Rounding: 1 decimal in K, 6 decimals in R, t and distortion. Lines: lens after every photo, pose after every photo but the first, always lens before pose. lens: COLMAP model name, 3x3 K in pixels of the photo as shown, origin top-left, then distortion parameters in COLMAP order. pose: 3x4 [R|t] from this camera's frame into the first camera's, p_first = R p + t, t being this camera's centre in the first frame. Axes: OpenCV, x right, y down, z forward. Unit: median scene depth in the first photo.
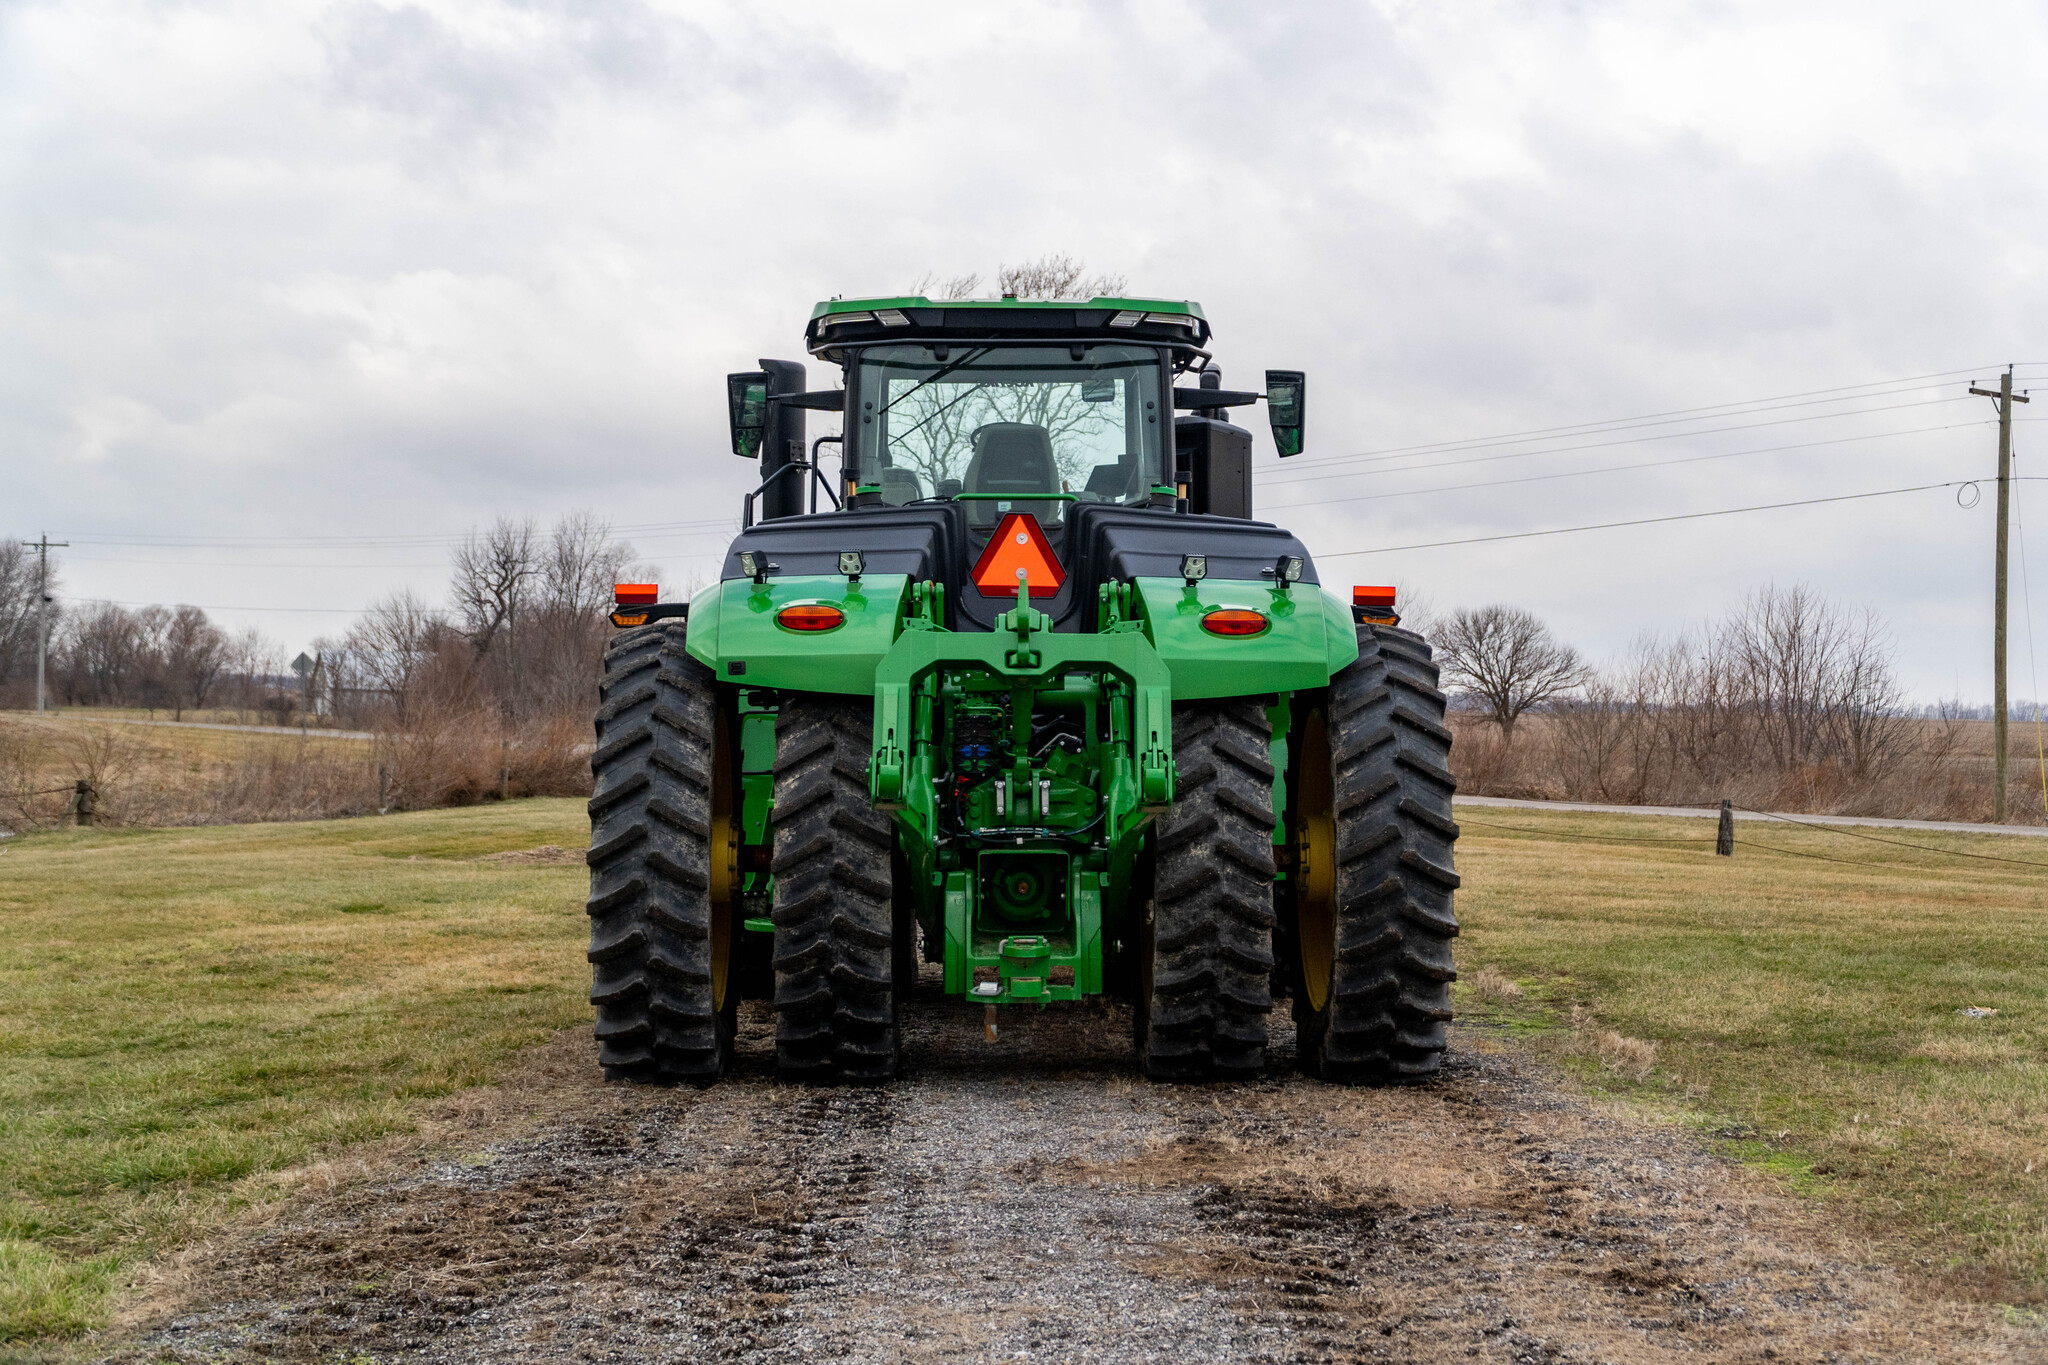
lens RADIAL K [[2536.2, 0, 1024.0], [0, 2536.2, 682.5], [0, 0, 1]] dist [0.109257, -0.001149]
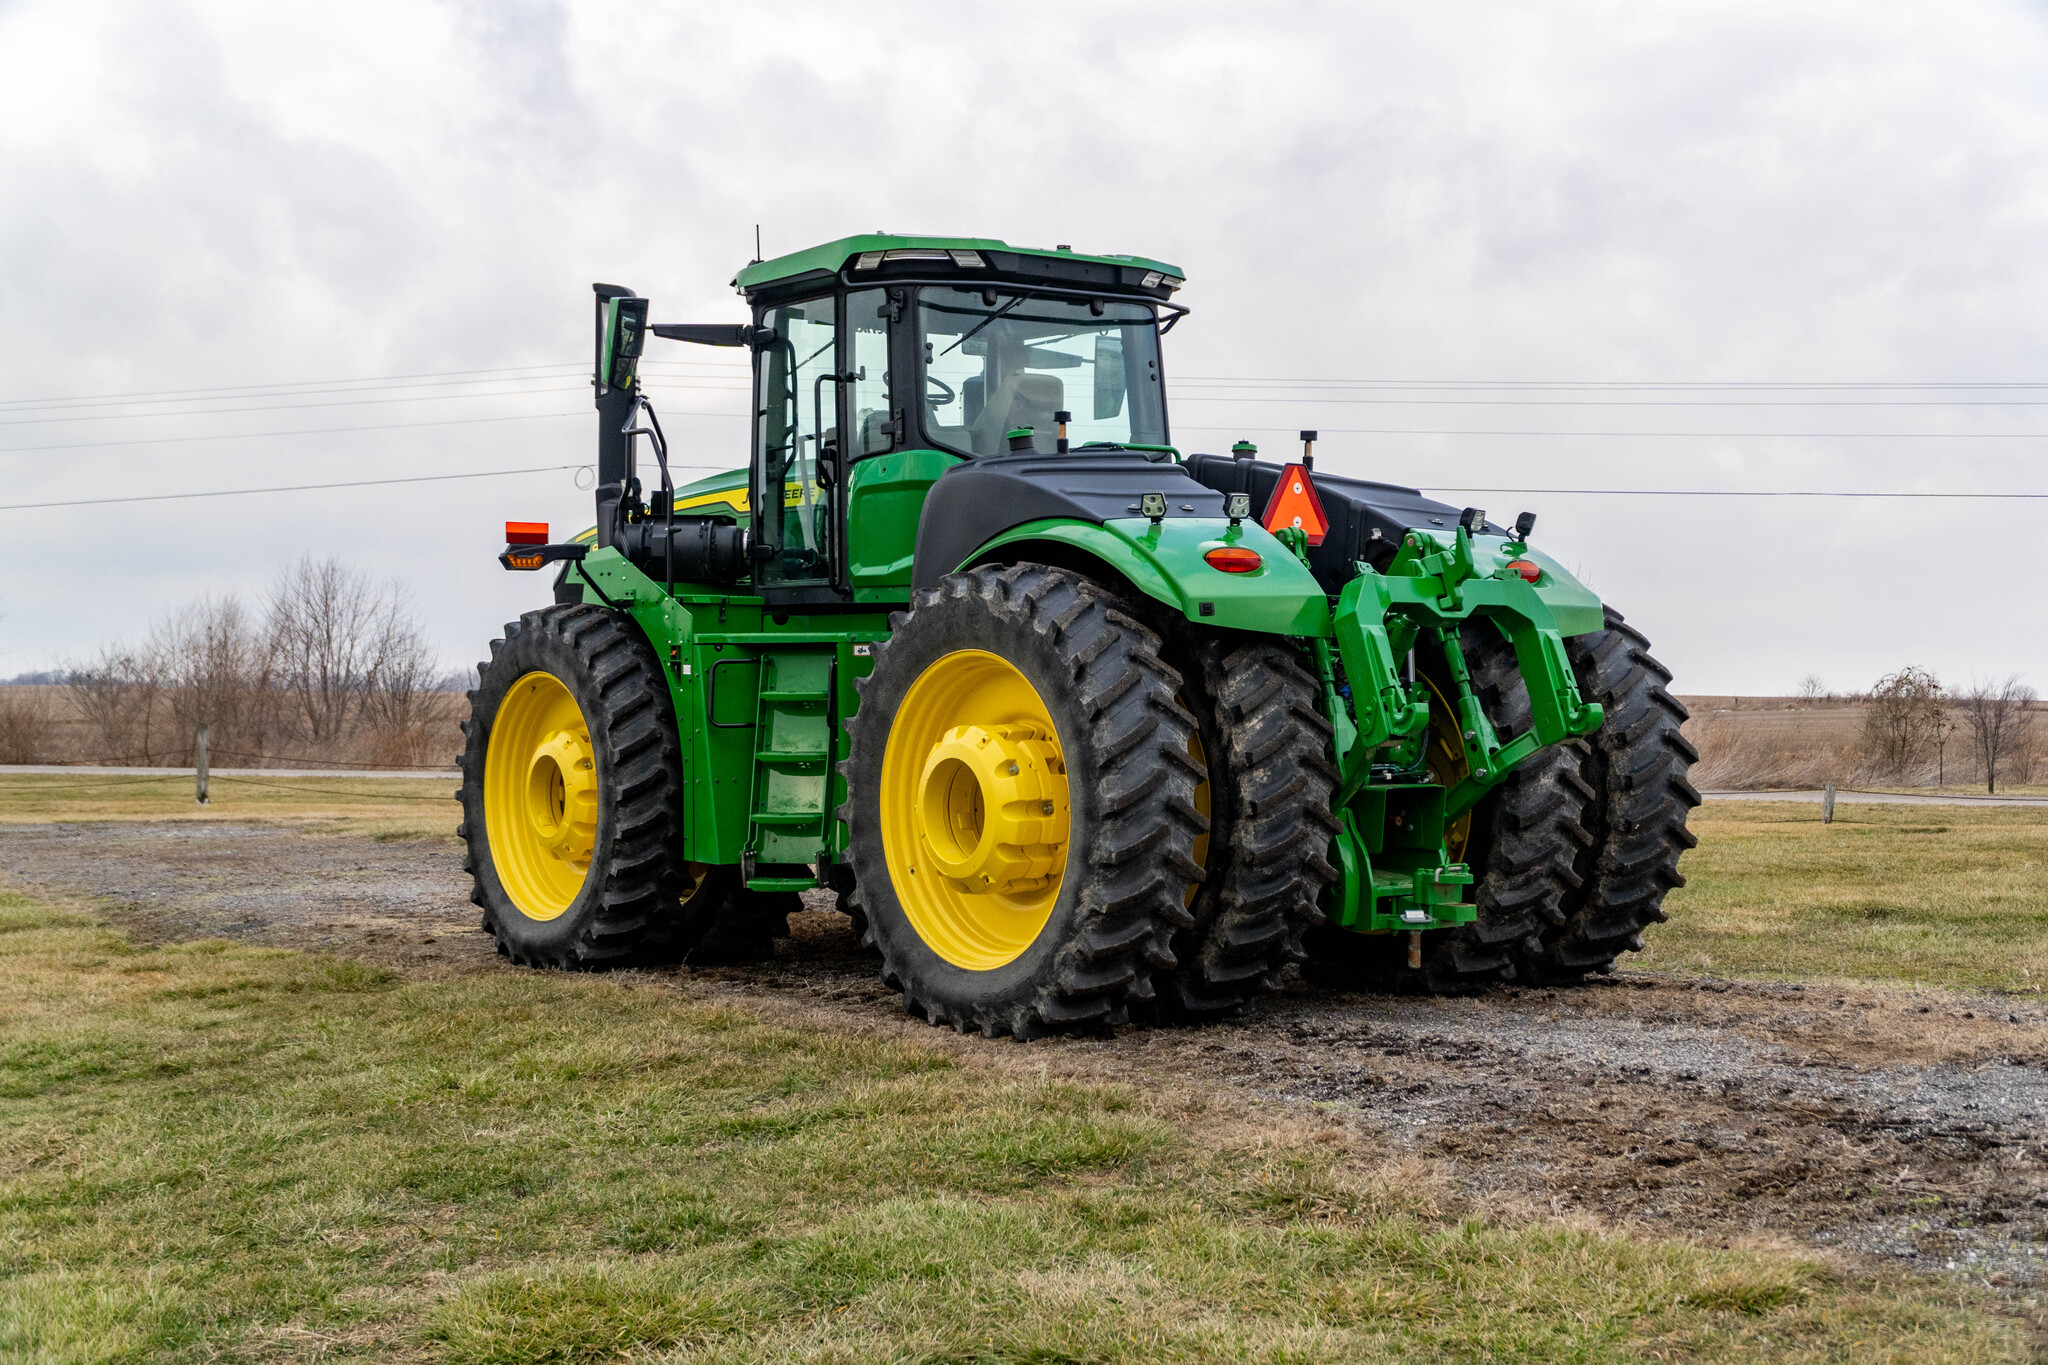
lens RADIAL K [[2460.8, 0, 1024.0], [0, 2460.8, 682.5], [0, 0, 1]] dist [0.093481, -0.183447]
pose [[0.828974, -0.007706, 0.559234, -0.696935], [0.001217, 0.999928, 0.011974, 0.011245], [-0.559286, -0.009246, 0.828923, 0.238491]]
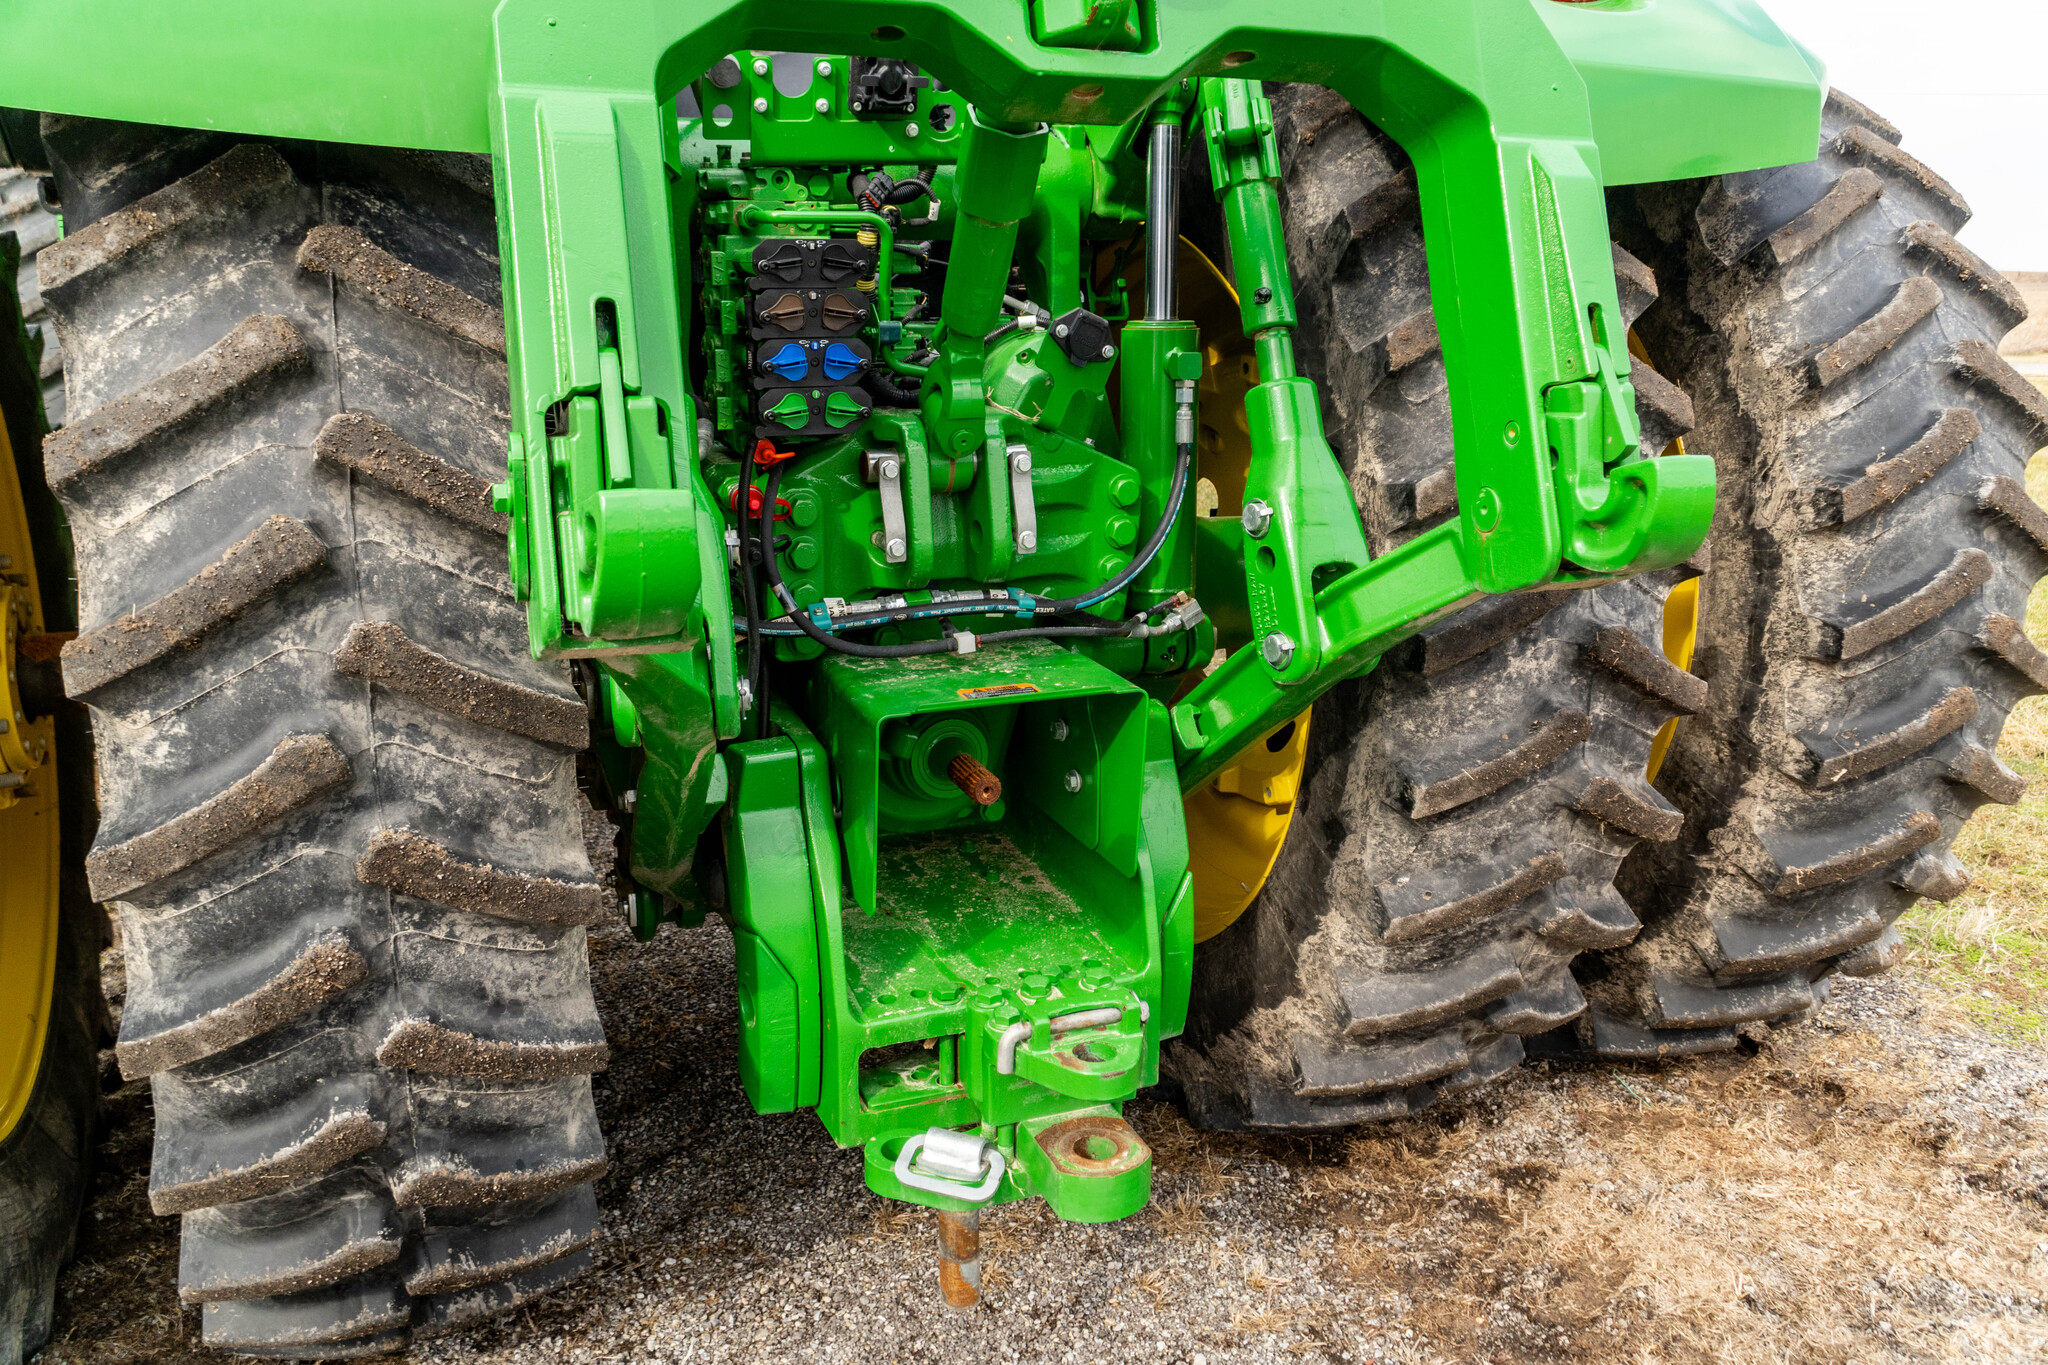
lens RADIAL K [[1649.6, 0, 1024.0], [0, 1649.6, 682.5], [0, 0, 1]] dist [0.018802, -0.029827]
pose [[0.942414, -0.080238, 0.324680, -0.063352], [-0.009730, 0.963806, 0.266427, 0.011262], [-0.334306, -0.254244, 0.907524, 0.805655]]
